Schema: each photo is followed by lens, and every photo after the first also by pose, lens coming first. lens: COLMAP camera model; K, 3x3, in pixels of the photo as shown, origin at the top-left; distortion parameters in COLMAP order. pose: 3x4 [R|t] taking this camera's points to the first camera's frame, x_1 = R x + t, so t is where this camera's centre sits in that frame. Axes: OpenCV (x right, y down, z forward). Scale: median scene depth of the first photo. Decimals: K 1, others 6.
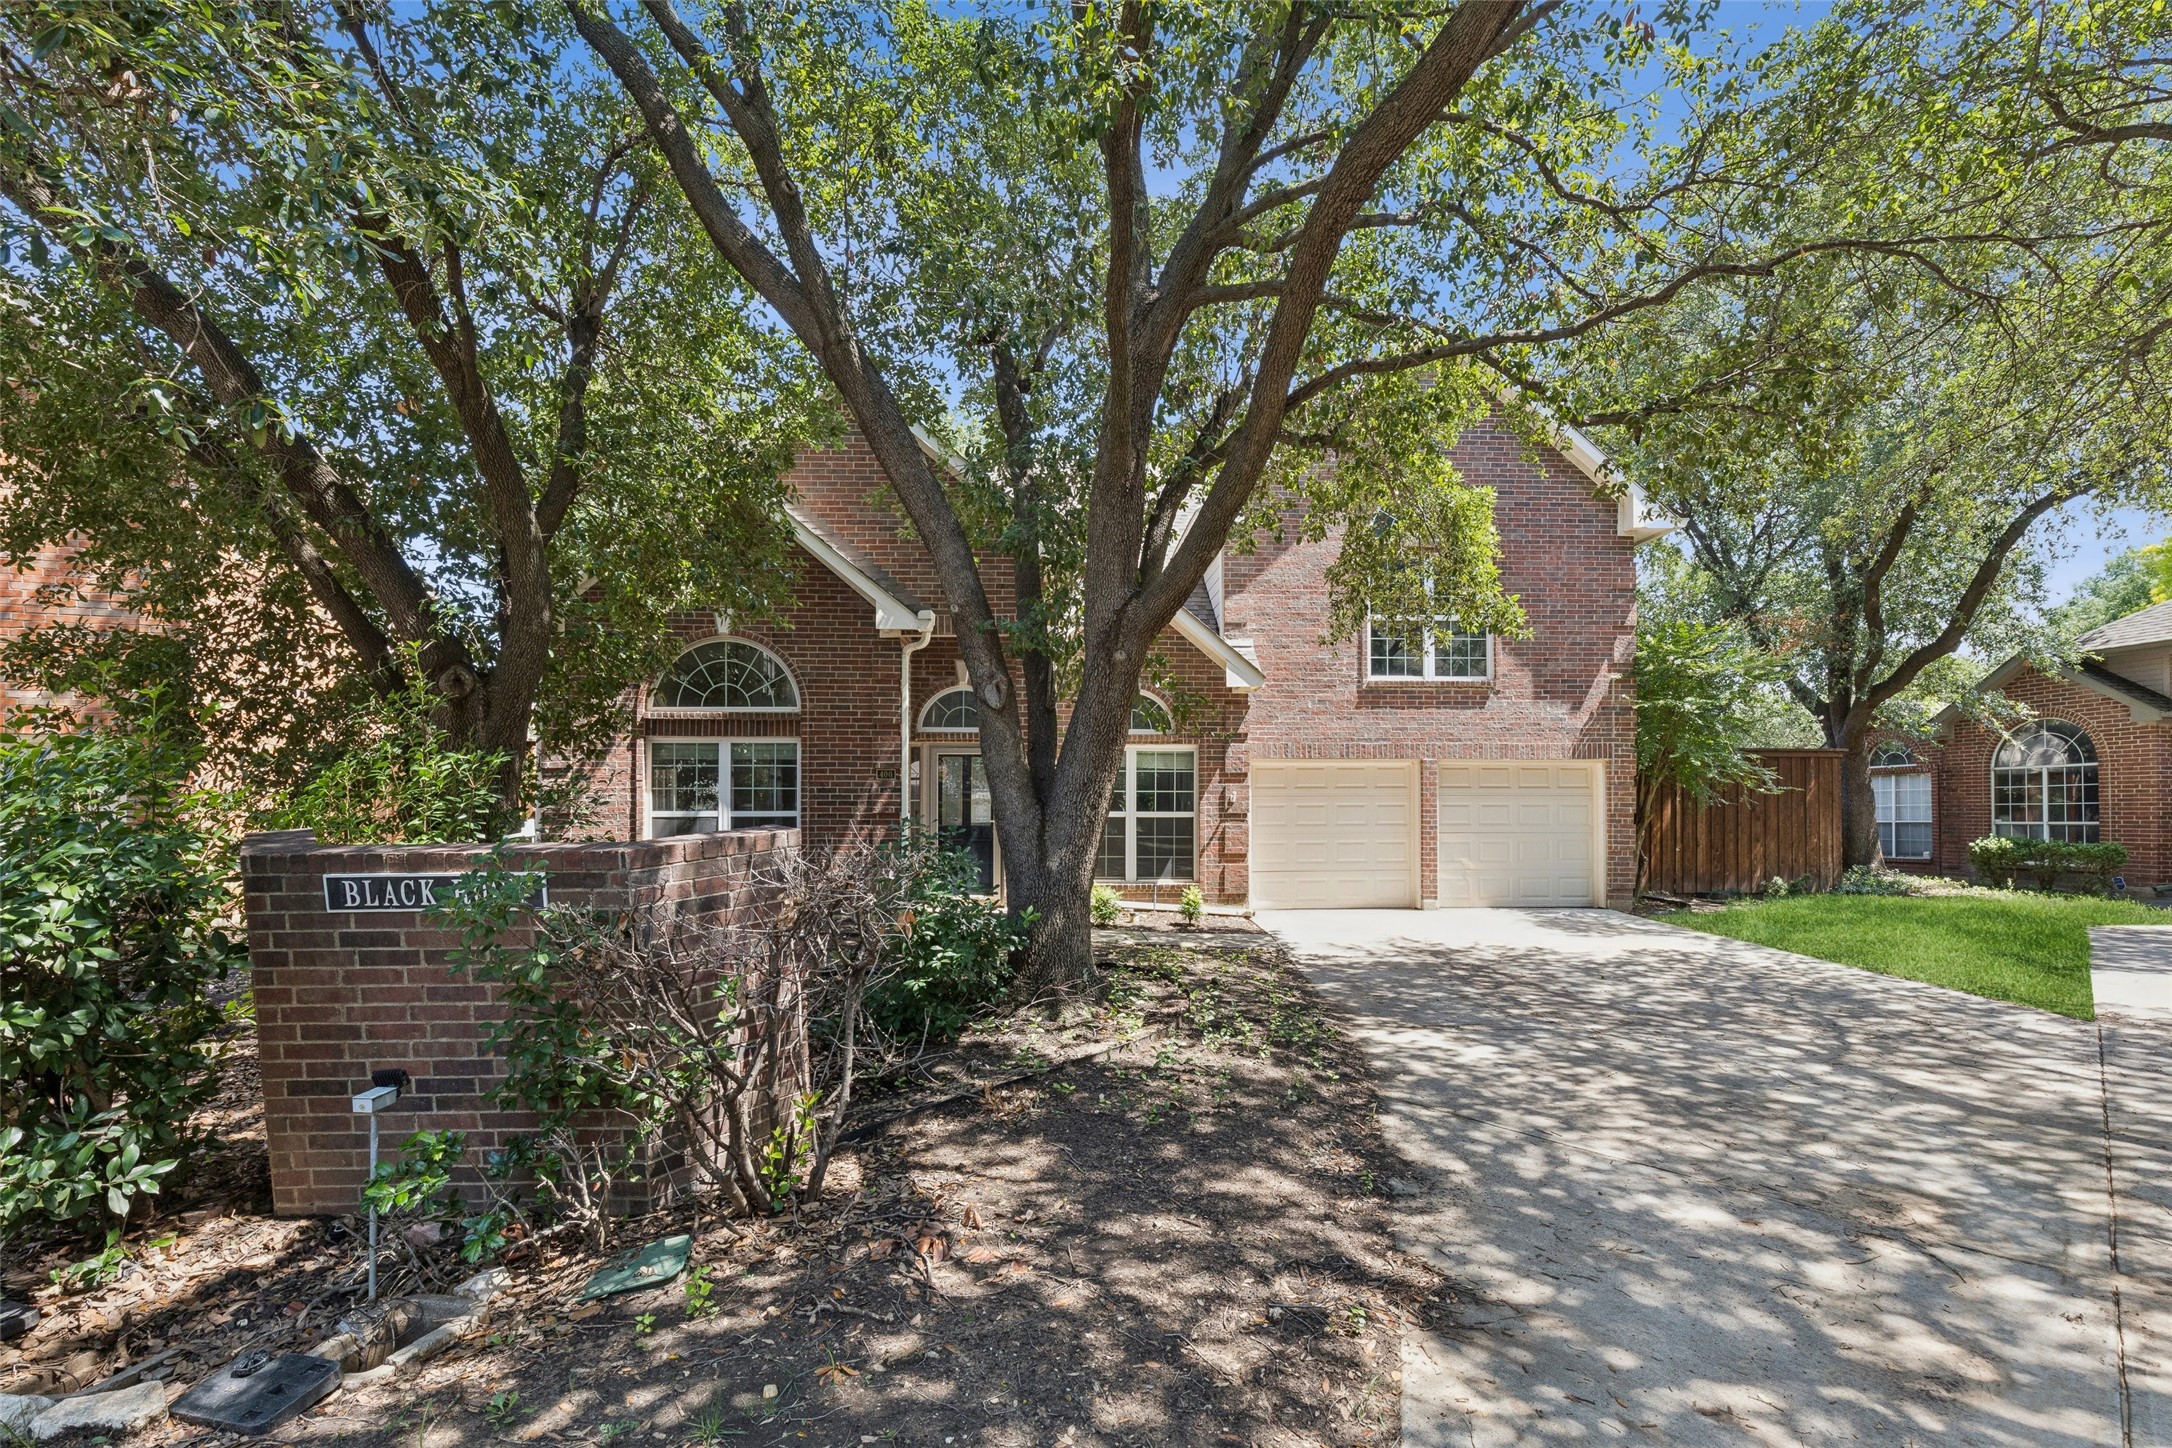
lens RADIAL K [[985.7, 0, 1134.7], [0, 985.7, 789.2], [0, 0, 1]] dist [0.012637, -0.001830]
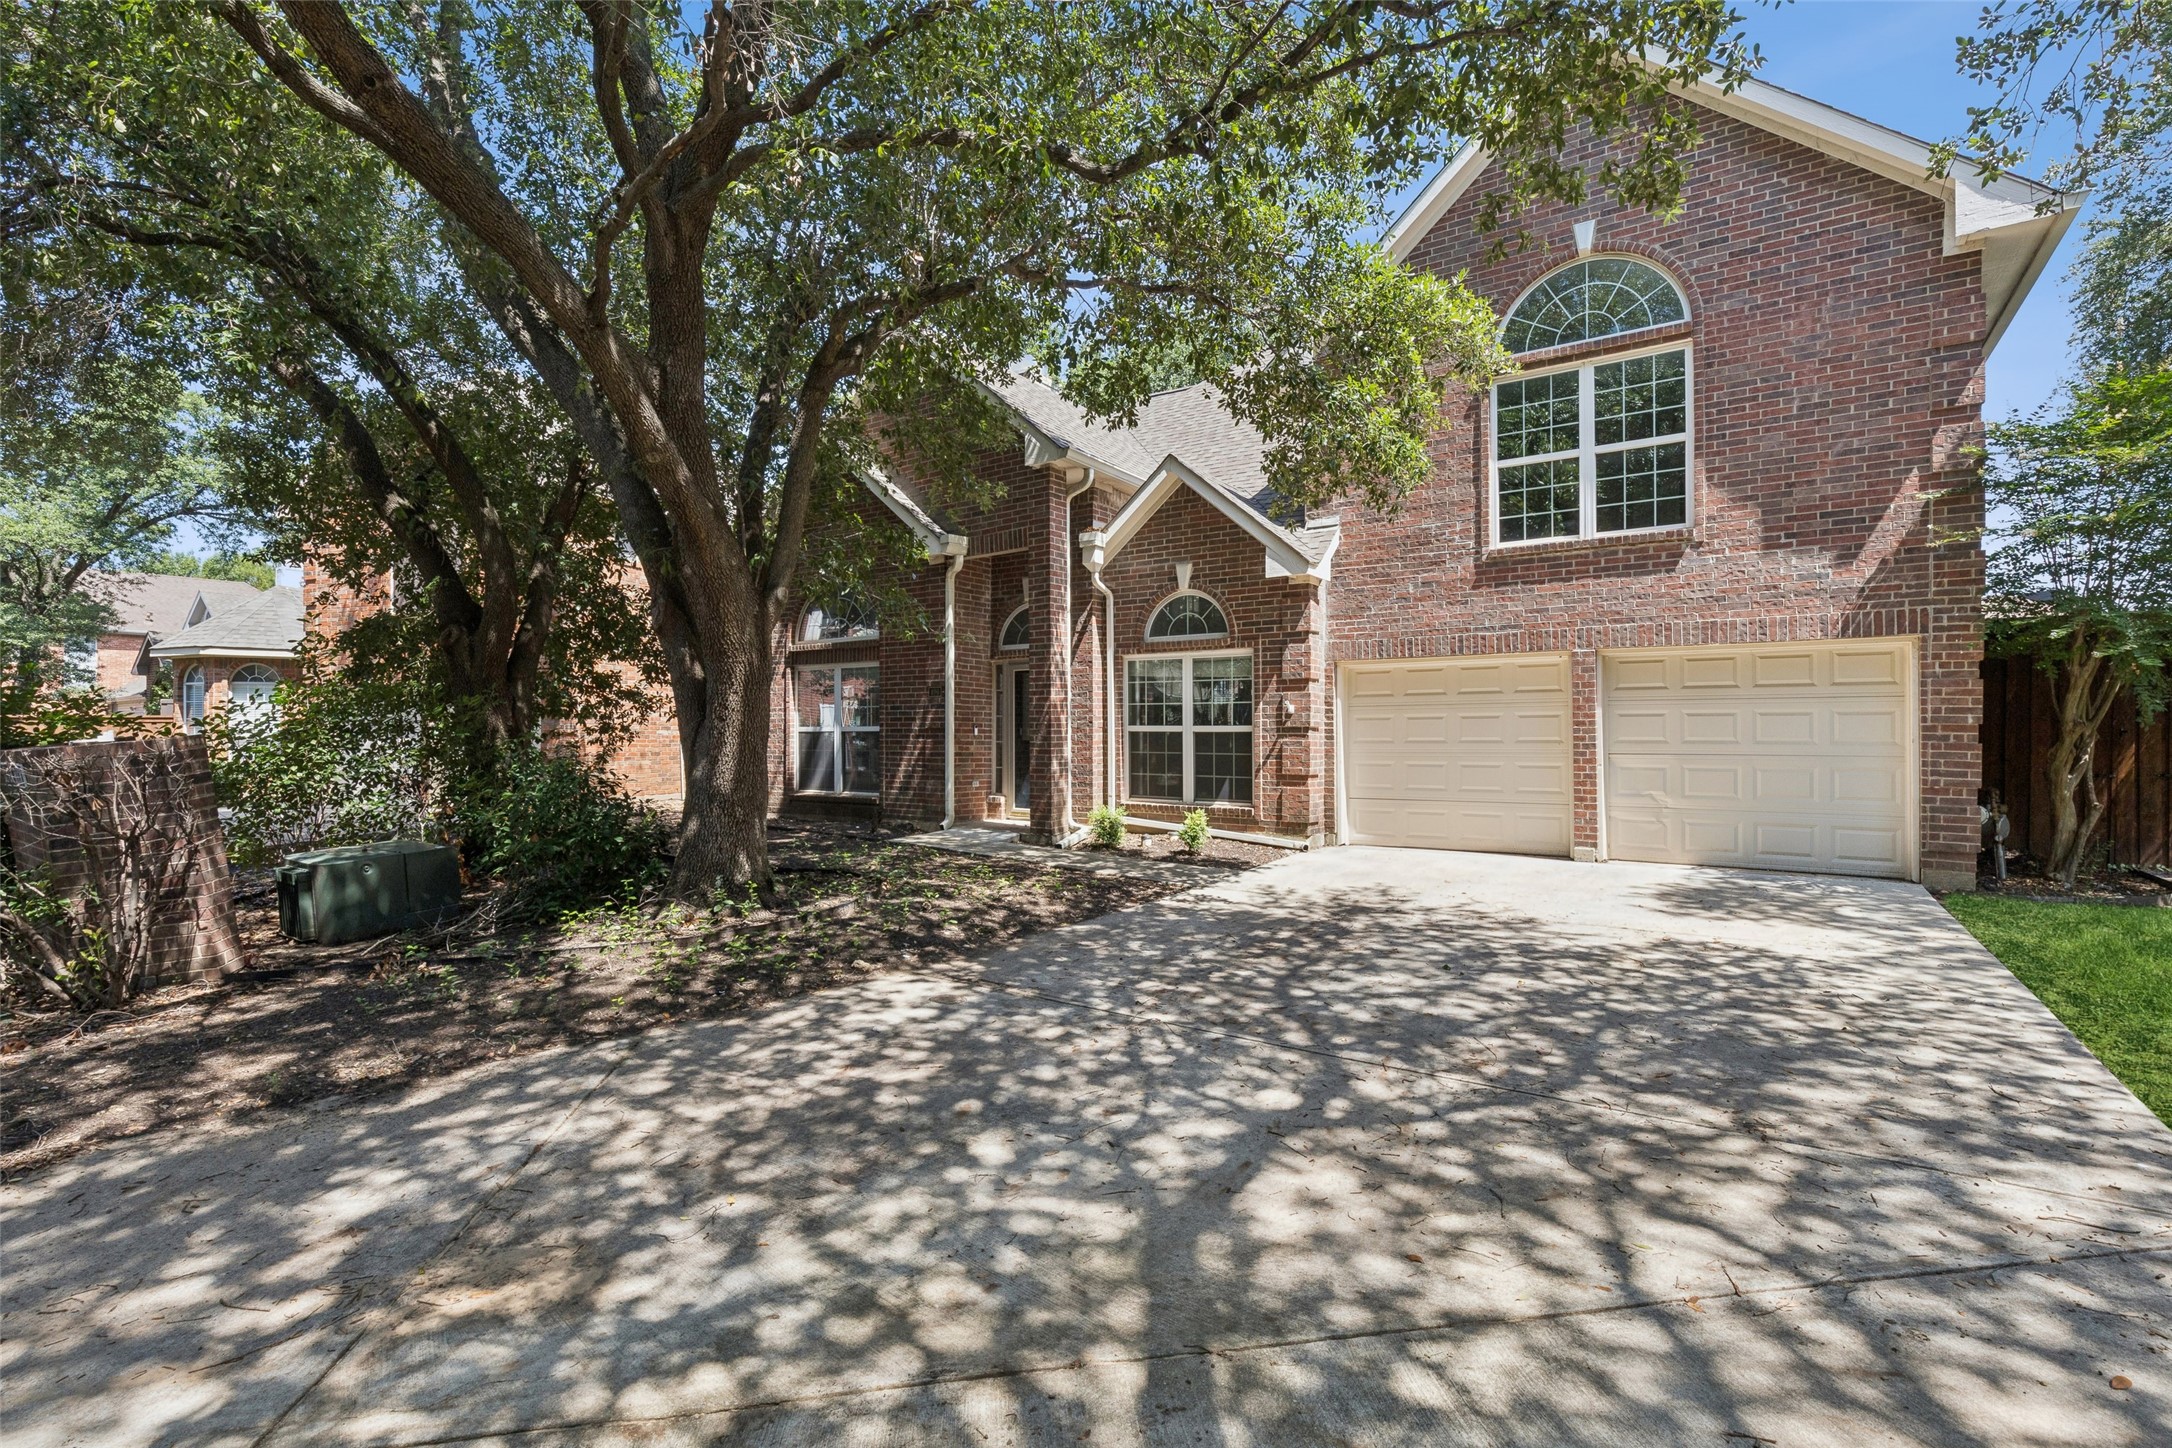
lens RADIAL K [[985.7, 0, 1088.3], [0, 985.7, 725.7], [0, 0, 1]] dist [0.012637, -0.001830]
pose [[0.792733, -0.006004, -0.609539, 0.909714], [0.015304, 0.999832, 0.010055, 0.023036], [0.609377, -0.017299, 0.792692, 0.431815]]
